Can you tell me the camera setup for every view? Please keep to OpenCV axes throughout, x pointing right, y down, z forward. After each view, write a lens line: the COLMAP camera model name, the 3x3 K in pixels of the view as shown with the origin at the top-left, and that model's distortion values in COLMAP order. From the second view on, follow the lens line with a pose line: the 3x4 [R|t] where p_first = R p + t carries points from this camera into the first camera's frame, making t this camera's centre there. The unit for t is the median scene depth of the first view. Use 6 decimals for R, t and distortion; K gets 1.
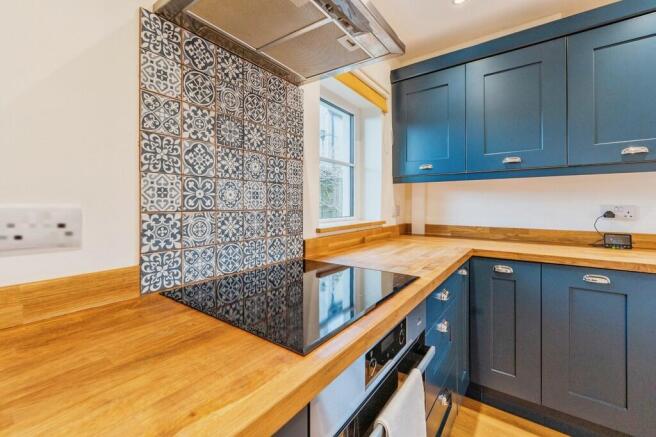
lens RADIAL K [[278.9, 0, 327.0], [0, 278.9, 201.3], [0, 0, 1]] dist [-0.000898, -0.000145]
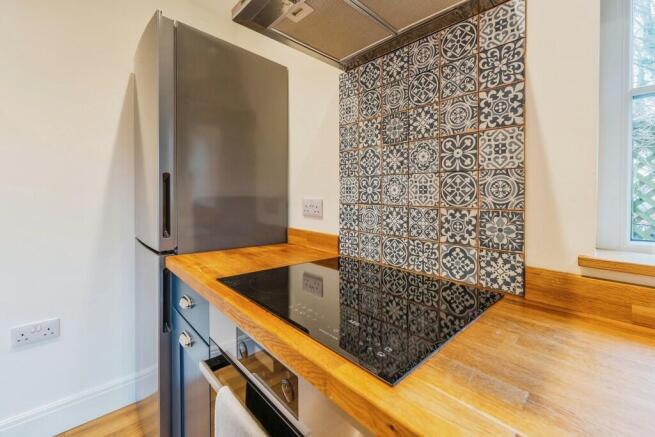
lens RADIAL K [[278.4, 0, 326.5], [0, 278.4, 201.3], [0, 0, 1]] dist [-0.000898, -0.000145]
pose [[-0.200508, 0.016930, -0.979546, 0.686807], [-0.003402, 0.999833, 0.017977, 0.000678], [0.979686, 0.006937, -0.200417, 0.926890]]
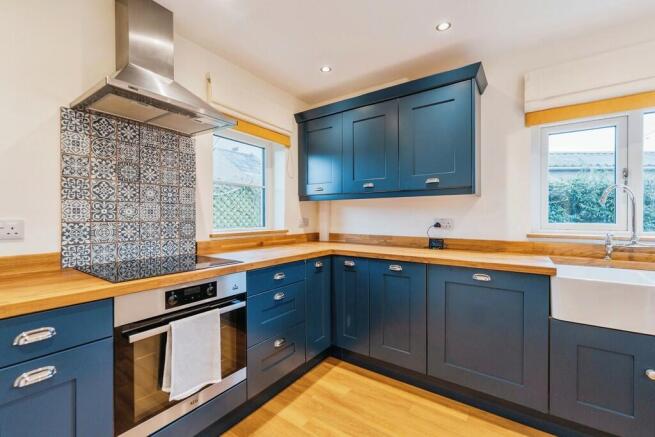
lens RADIAL K [[273.2, 0, 329.3], [0, 273.2, 215.6], [0, 0, 1]] dist [-0.010762, 0.000189]
pose [[0.999718, 0.001110, 0.023721, 0.743346], [-0.001254, 0.999981, 0.006065, -0.011243], [-0.023714, -0.006093, 0.999700, -0.569413]]
